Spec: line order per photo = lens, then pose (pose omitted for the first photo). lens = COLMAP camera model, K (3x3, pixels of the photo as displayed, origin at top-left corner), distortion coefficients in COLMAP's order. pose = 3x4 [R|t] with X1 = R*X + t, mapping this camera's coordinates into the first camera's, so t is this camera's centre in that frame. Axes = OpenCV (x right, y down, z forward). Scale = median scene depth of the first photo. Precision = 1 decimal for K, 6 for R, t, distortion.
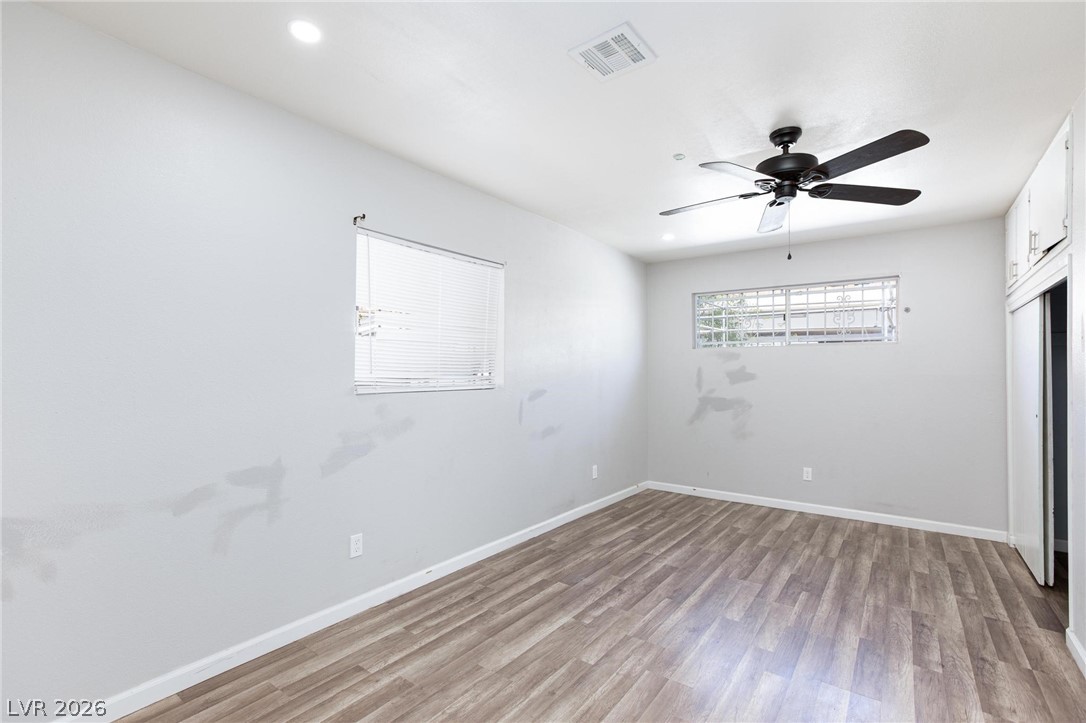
lens RADIAL K [[499.7, 0, 541.1], [0, 499.7, 365.8], [0, 0, 1]] dist [-0.026107, 0.014057]
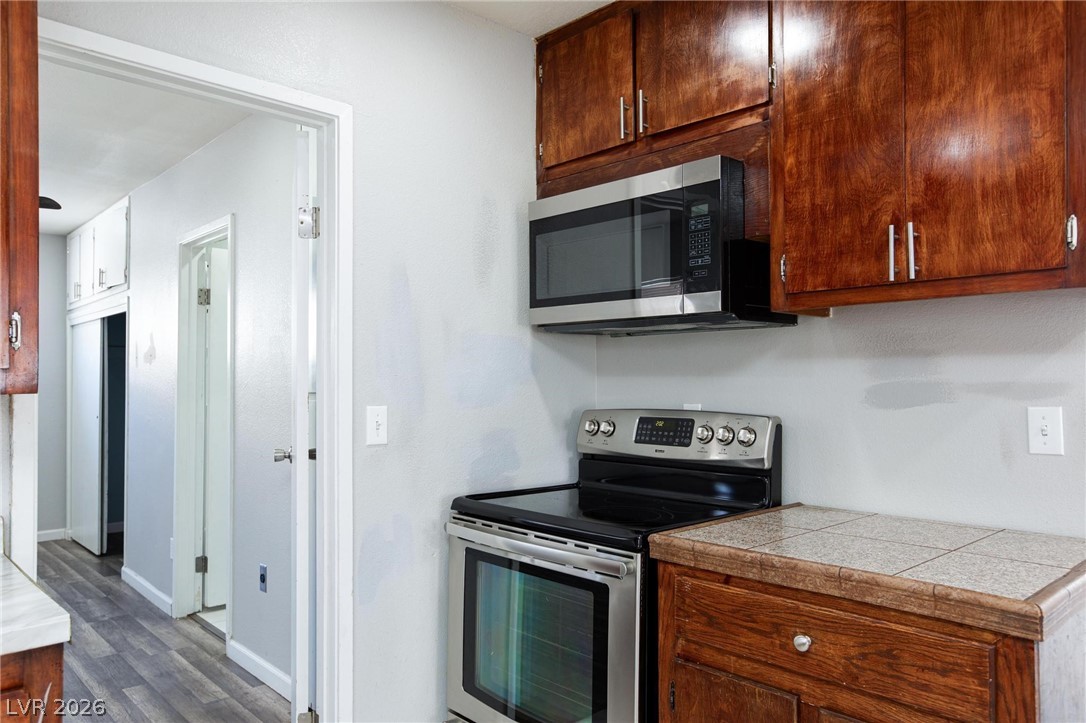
lens RADIAL K [[752.7, 0, 541.1], [0, 752.7, 374.0], [0, 0, 1]] dist [0.003557, 0.004582]
pose [[0.184618, 0.004305, 0.982801, -0.621892], [-0.011604, 0.999930, -0.002200, -0.014386], [-0.982742, -0.010998, 0.184655, -0.417392]]
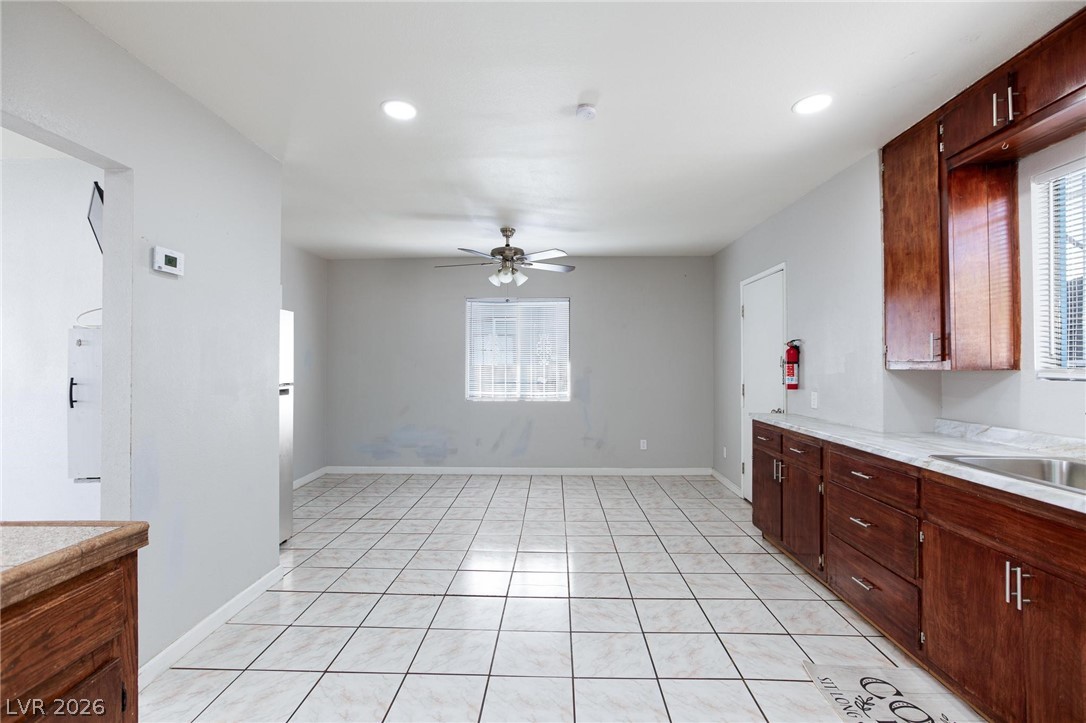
lens RADIAL K [[502.3, 0, 543.0], [0, 502.3, 361.5], [0, 0, 1]] dist [-0.018436, 0.015772]
pose [[-0.820211, -0.004293, -0.572044, -0.191616], [0.006024, 0.999852, -0.016142, -0.008692], [0.572029, -0.016686, -0.820064, -0.104121]]
